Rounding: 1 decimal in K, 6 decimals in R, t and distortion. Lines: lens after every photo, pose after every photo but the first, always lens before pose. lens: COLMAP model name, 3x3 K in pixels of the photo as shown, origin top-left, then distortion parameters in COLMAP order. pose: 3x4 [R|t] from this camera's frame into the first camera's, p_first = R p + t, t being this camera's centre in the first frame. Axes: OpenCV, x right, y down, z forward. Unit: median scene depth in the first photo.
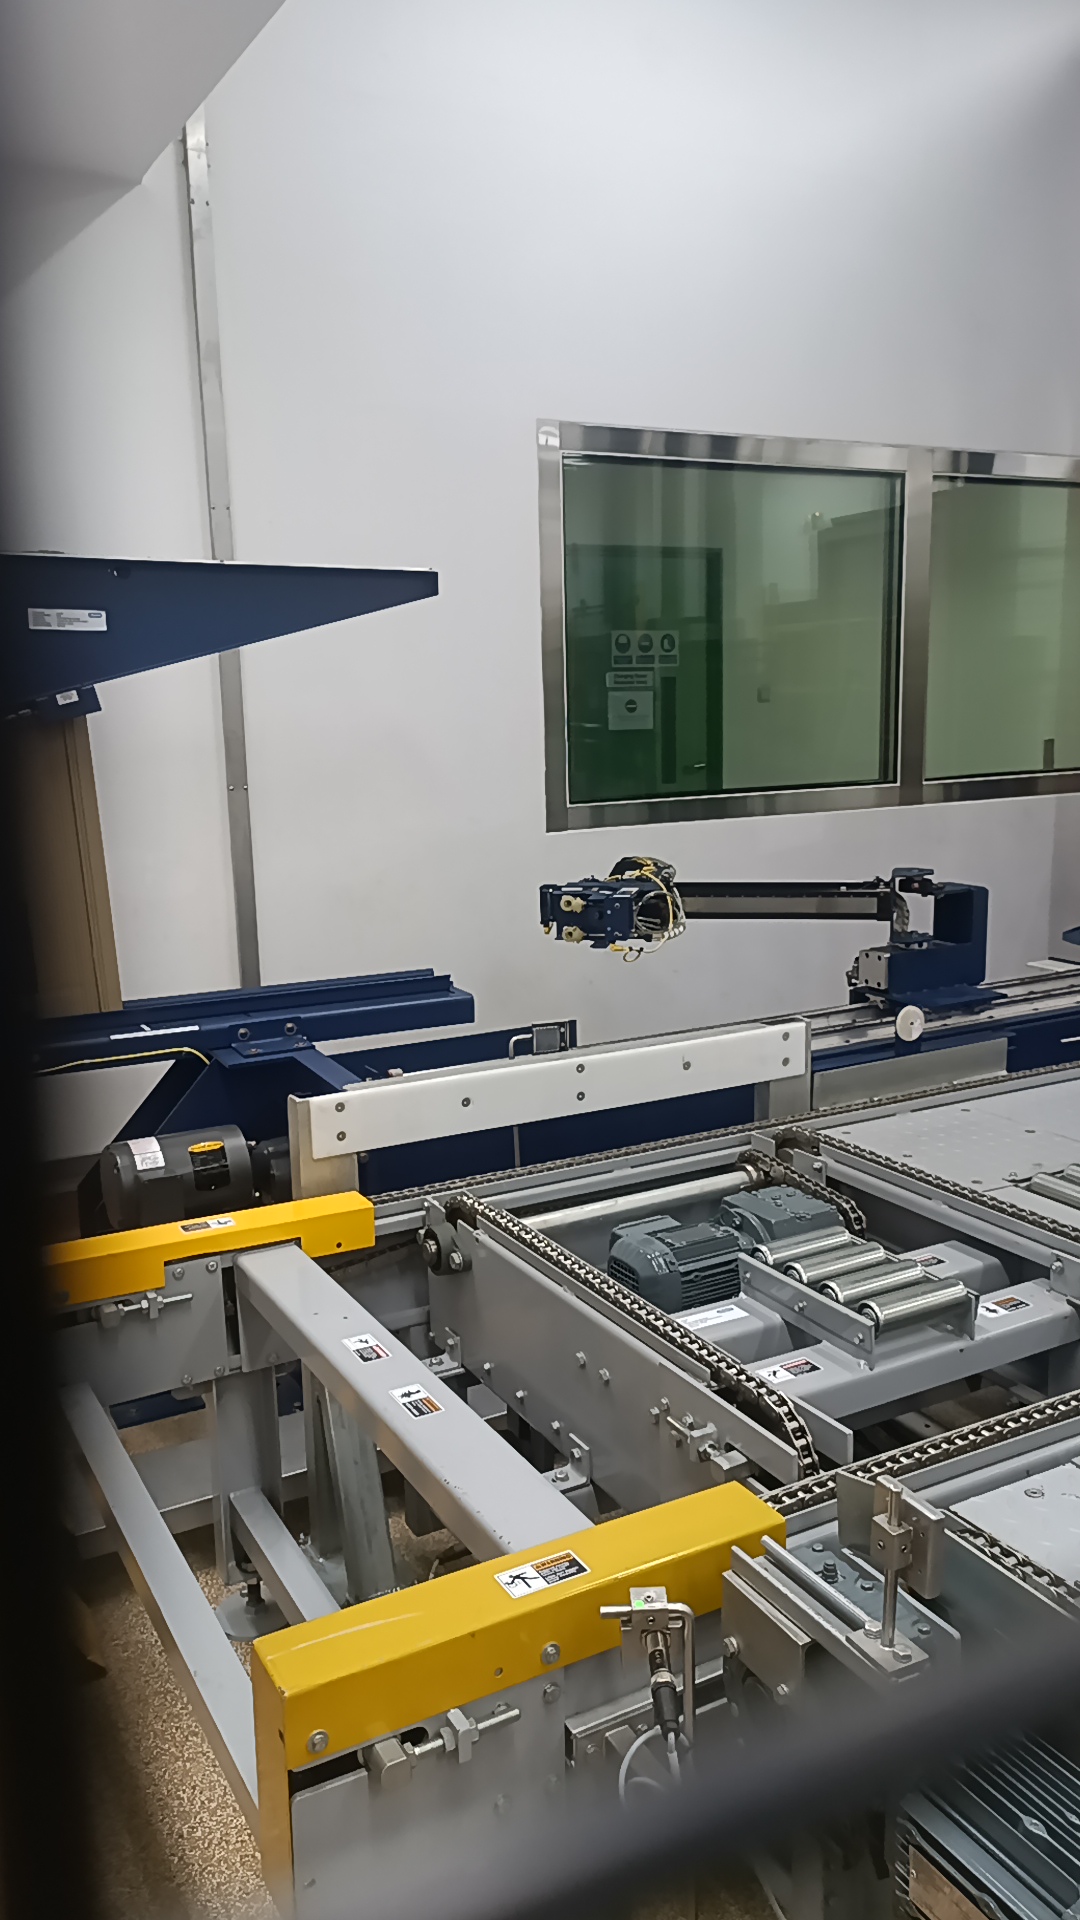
lens RADIAL K [[1497.1, 0, 540.0], [0, 1497.1, 960.0], [0, 0, 1]] dist [0.044706, 0.002562]
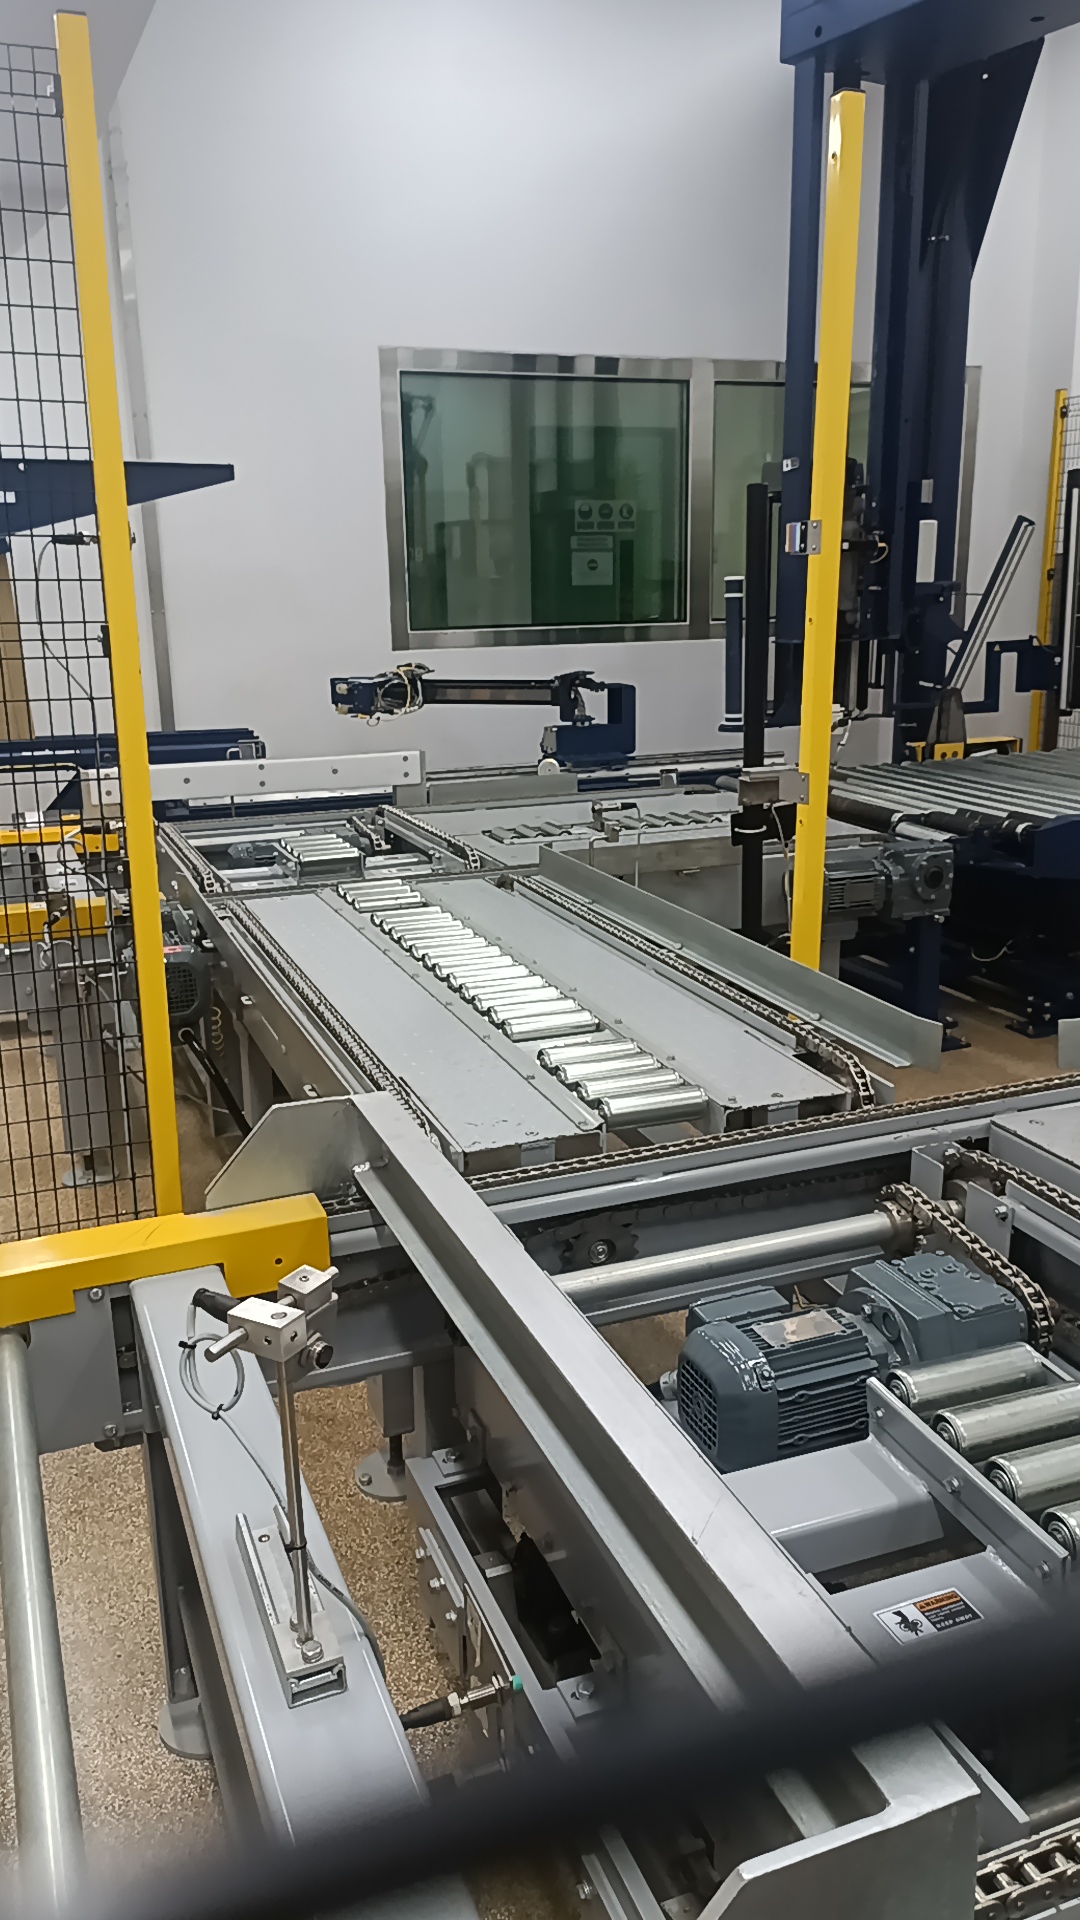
lens RADIAL K [[1497.1, 0, 540.0], [0, 1497.1, 960.0], [0, 0, 1]] dist [0.044706, 0.002562]
pose [[0.991910, 0.039264, -0.120721, 0.393464], [-0.029041, 0.995931, 0.085311, 0.095897], [0.123580, -0.081115, 0.989014, -0.475004]]
